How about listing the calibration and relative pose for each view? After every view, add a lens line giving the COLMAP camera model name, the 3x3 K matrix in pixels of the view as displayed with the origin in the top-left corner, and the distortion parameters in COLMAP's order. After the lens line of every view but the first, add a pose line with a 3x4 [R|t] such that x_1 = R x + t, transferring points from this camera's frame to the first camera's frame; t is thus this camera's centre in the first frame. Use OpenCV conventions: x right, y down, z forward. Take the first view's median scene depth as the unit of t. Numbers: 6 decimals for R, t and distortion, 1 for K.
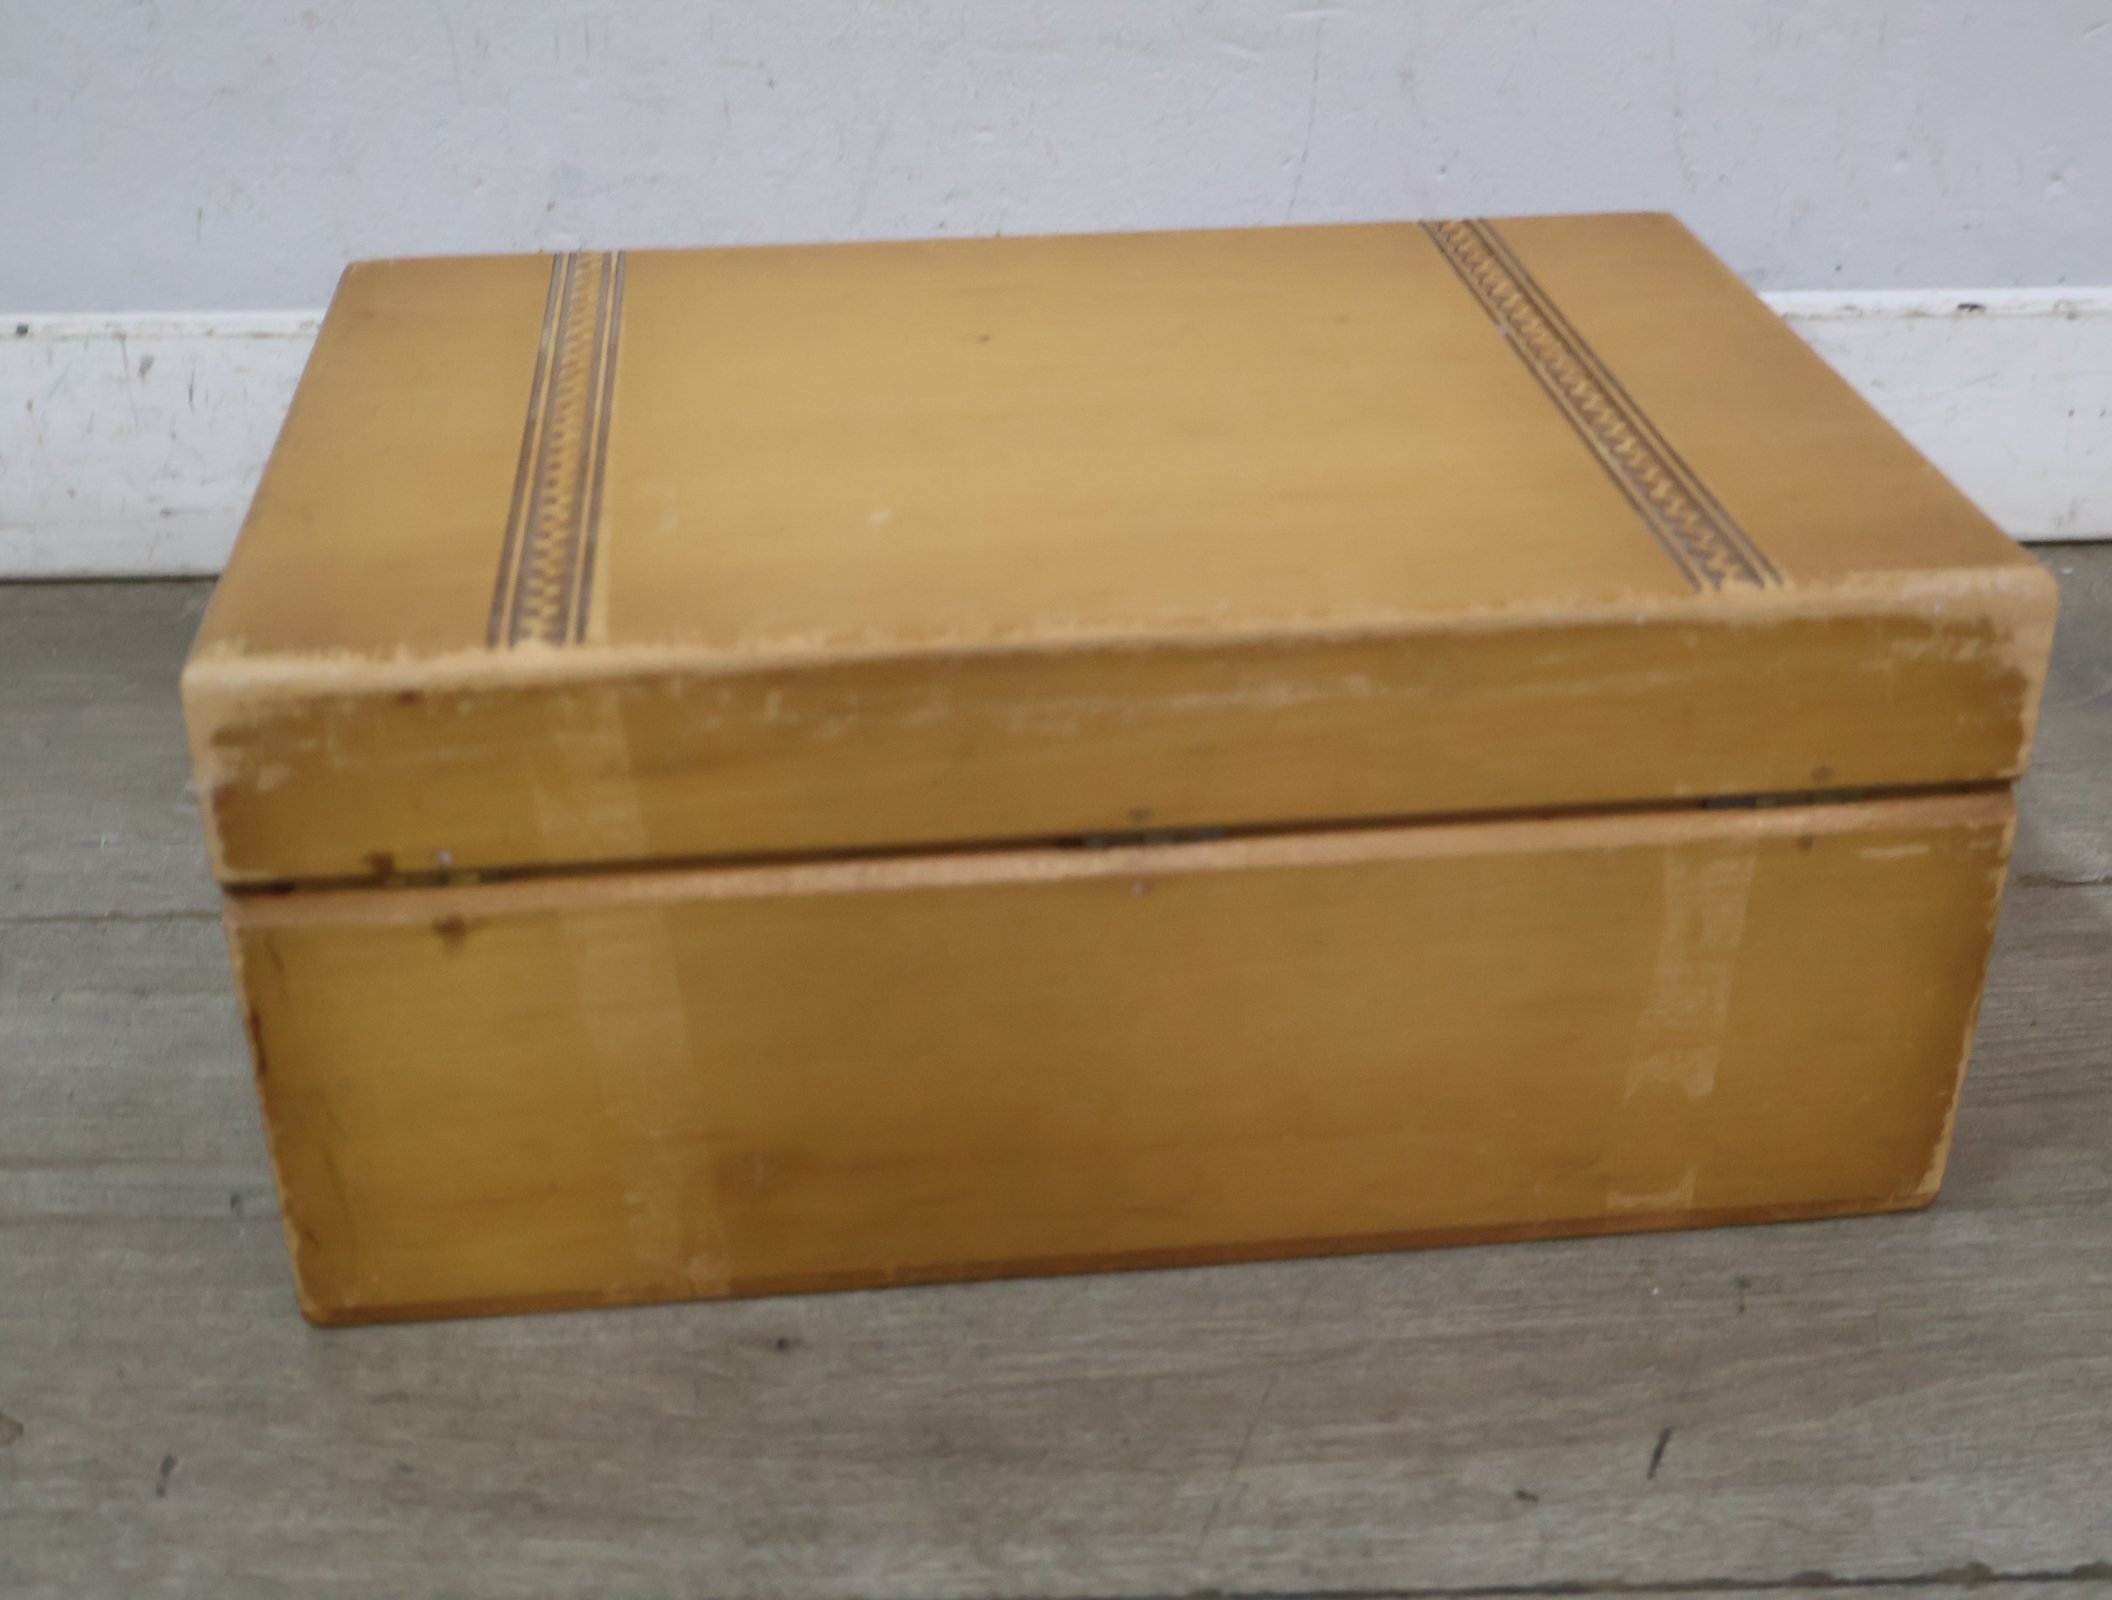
lens RADIAL K [[2522.4, 0, 1056.0], [0, 2522.4, 800.0], [0, 0, 1]] dist [-0.014216, -0.010066]
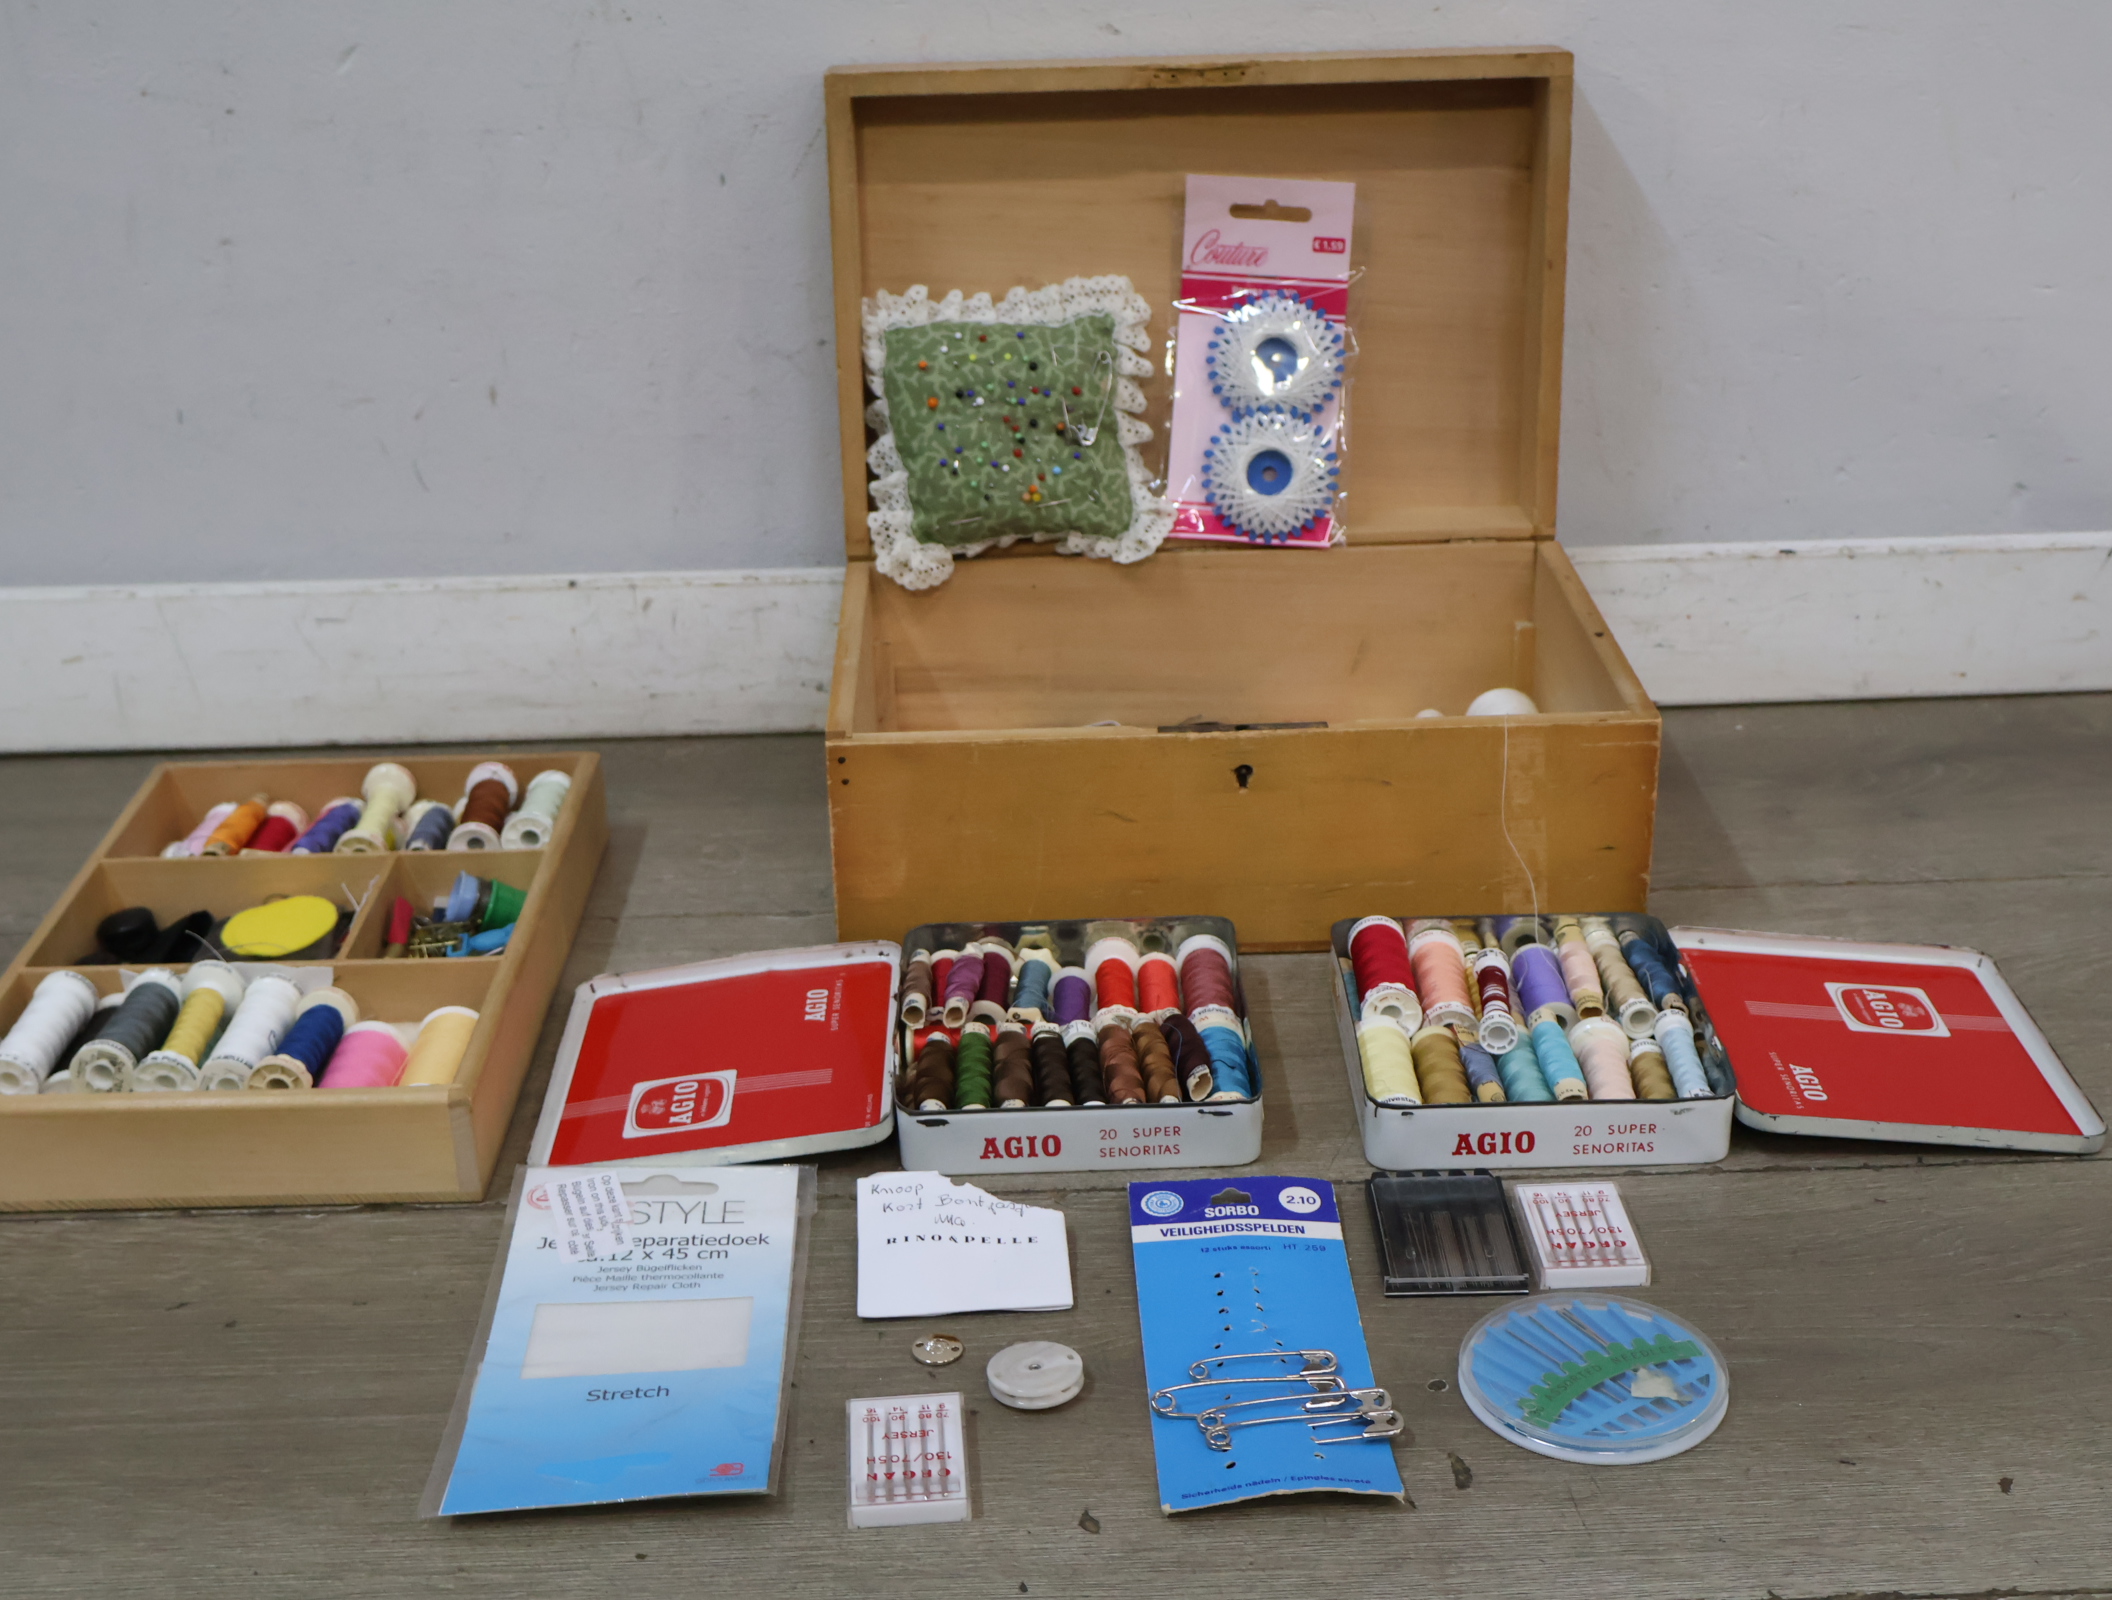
lens RADIAL K [[2713.7, 0, 1056.0], [0, 2713.7, 800.0], [0, 0, 1]] dist [-0.012130, -0.013592]
pose [[0.999712, -0.012809, -0.020292, -0.067178], [0.010574, 0.994242, -0.106636, 0.139002], [0.021541, 0.106391, 0.994091, -0.703109]]
